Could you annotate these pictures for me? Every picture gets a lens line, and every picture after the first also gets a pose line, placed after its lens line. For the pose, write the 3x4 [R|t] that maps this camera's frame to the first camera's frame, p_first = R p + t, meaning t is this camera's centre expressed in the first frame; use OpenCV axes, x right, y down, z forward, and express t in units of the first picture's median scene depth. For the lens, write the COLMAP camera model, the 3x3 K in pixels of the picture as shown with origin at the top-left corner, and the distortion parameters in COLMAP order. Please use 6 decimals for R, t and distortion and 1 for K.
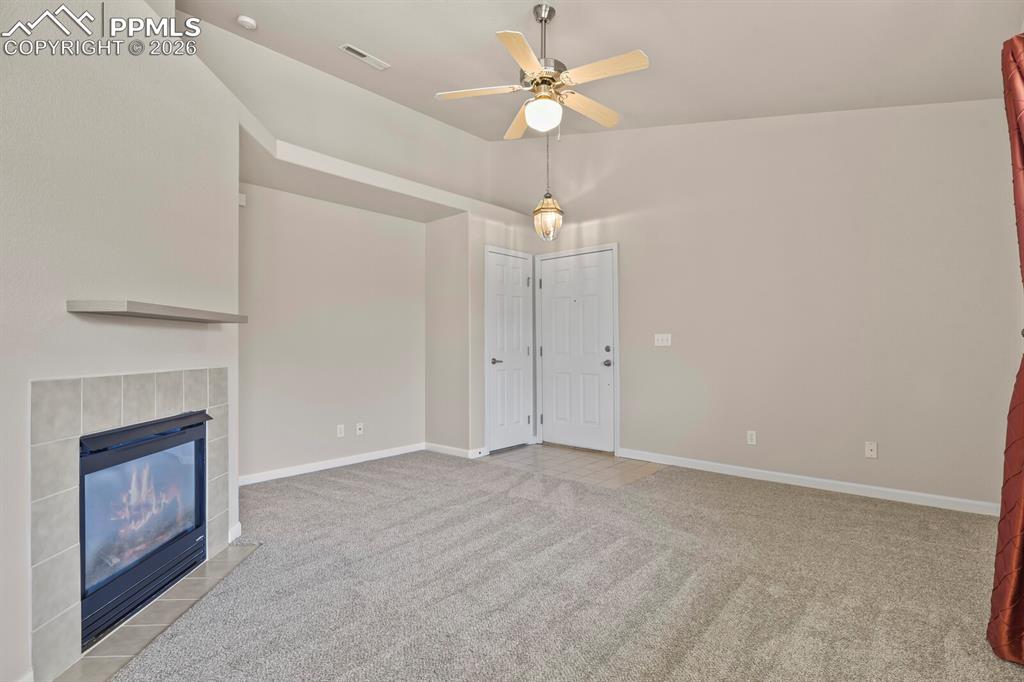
lens RADIAL K [[495.8, 0, 509.2], [0, 495.8, 345.3], [0, 0, 1]] dist [-0.002220, -0.000244]
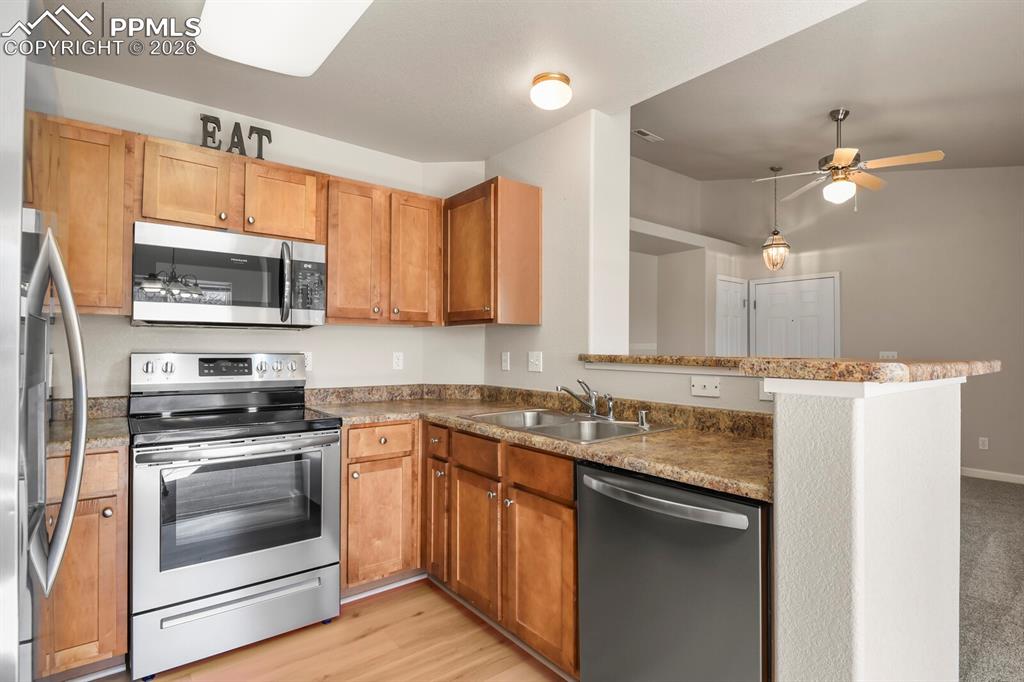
lens RADIAL K [[498.6, 0, 512.0], [0, 498.6, 341.0], [0, 0, 1]] dist [0.003878, -0.012337]
pose [[0.986145, 0.006913, -0.165742, -0.342978], [-0.008767, 0.999907, -0.010454, -0.025641], [0.165654, 0.011762, 0.986114, -0.273994]]
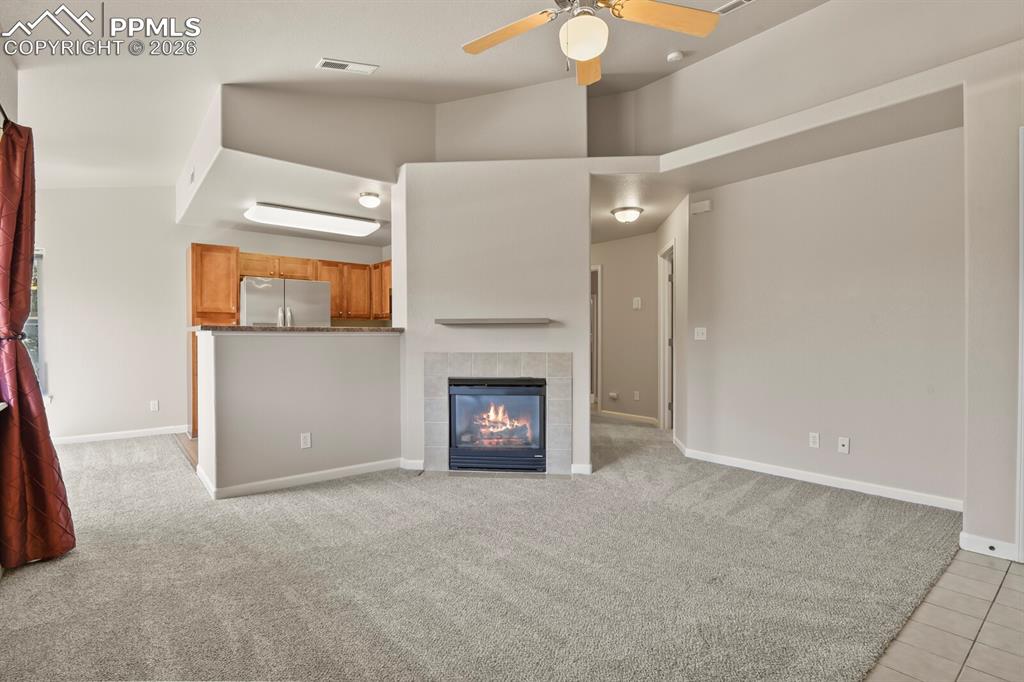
lens RADIAL K [[506.9, 0, 522.7], [0, 506.9, 337.2], [0, 0, 1]] dist [-0.013622, -0.000528]
pose [[-0.146411, 0.005163, -0.989210, 0.496884], [0.007399, 0.999964, 0.004124, -0.003779], [0.989196, -0.006715, -0.146444, 0.582870]]
